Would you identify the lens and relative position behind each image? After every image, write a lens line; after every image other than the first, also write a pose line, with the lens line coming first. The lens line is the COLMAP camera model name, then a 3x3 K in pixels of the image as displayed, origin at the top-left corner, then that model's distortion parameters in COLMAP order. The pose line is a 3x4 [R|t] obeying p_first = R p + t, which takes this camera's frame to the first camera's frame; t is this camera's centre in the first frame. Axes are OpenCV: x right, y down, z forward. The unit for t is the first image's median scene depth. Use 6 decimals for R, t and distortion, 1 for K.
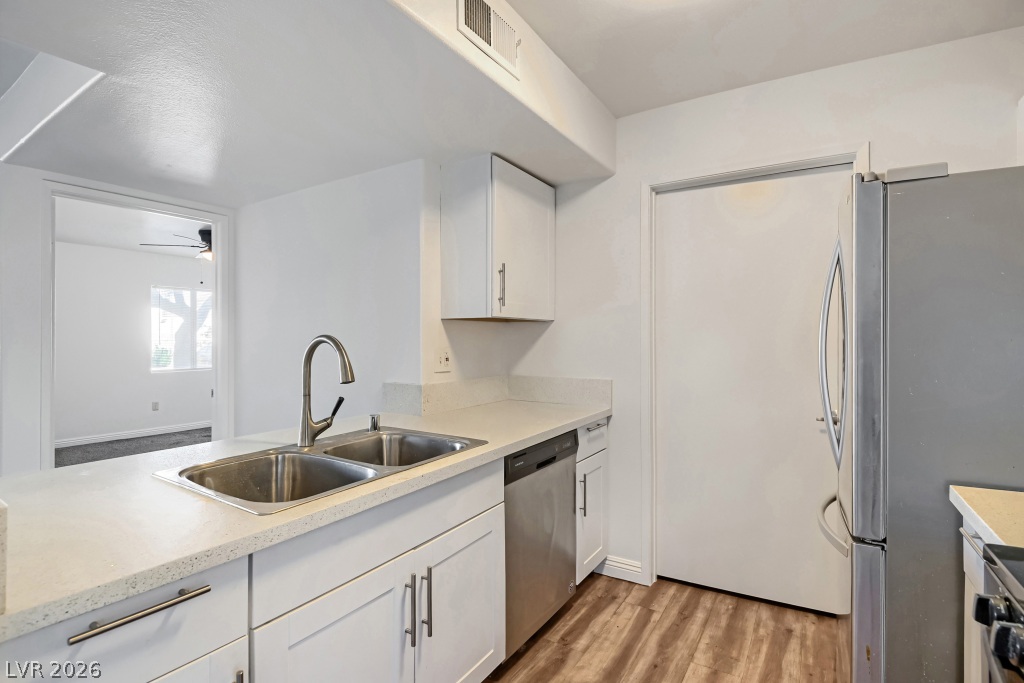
lens RADIAL K [[490.6, 0, 515.4], [0, 490.6, 335.0], [0, 0, 1]] dist [-0.018961, -0.007090]
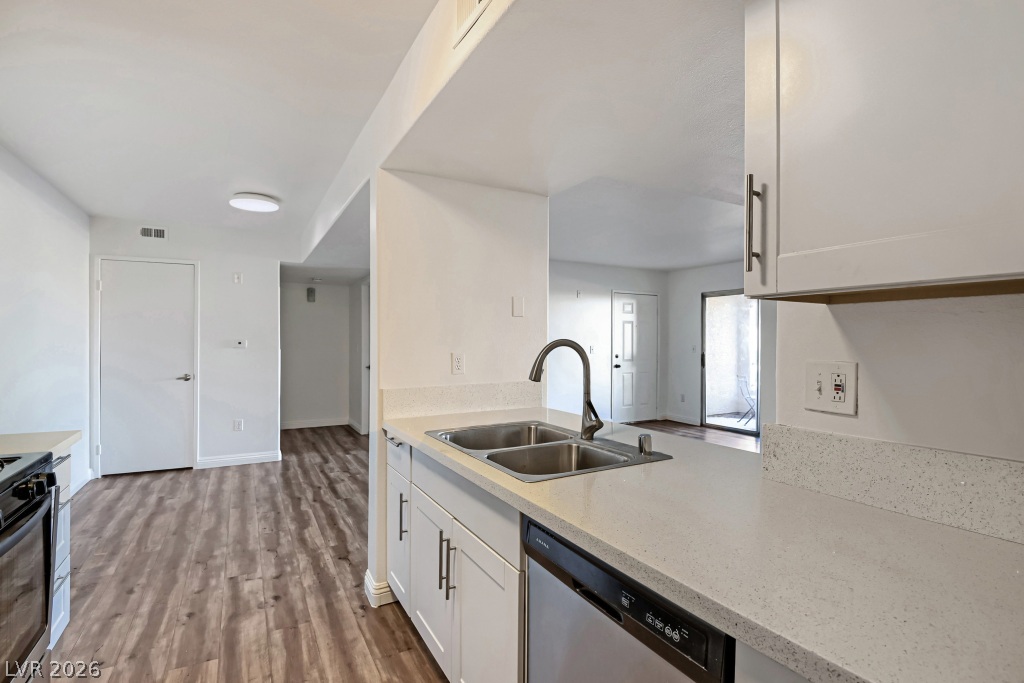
lens RADIAL K [[490.6, 0, 501.9], [0, 490.6, 342.9], [0, 0, 1]] dist [-0.018961, -0.007090]
pose [[-0.498122, 0.012807, -0.867012, 0.737133], [0.013446, 0.999885, 0.007045, 0.005557], [0.867003, -0.008149, -0.498237, 1.815957]]
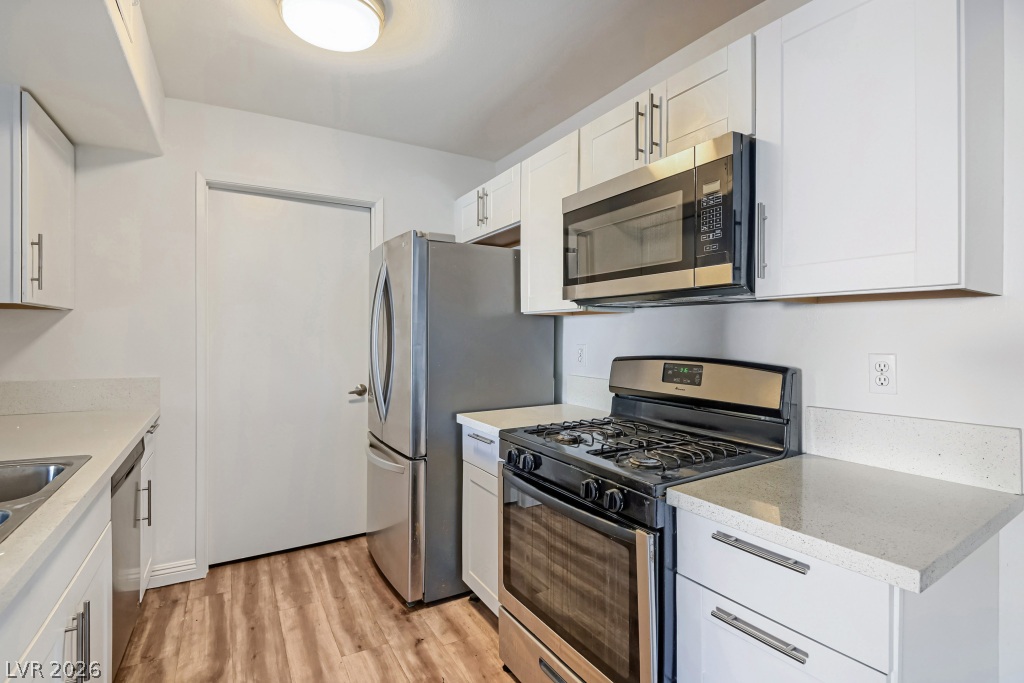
lens RADIAL K [[490.6, 0, 513.2], [0, 490.6, 336.9], [0, 0, 1]] dist [-0.018961, -0.007090]
pose [[0.463203, 0.000817, 0.886252, -0.360283], [-0.012562, 0.999905, 0.005643, 0.003784], [-0.886163, -0.013747, 0.463170, -0.026031]]
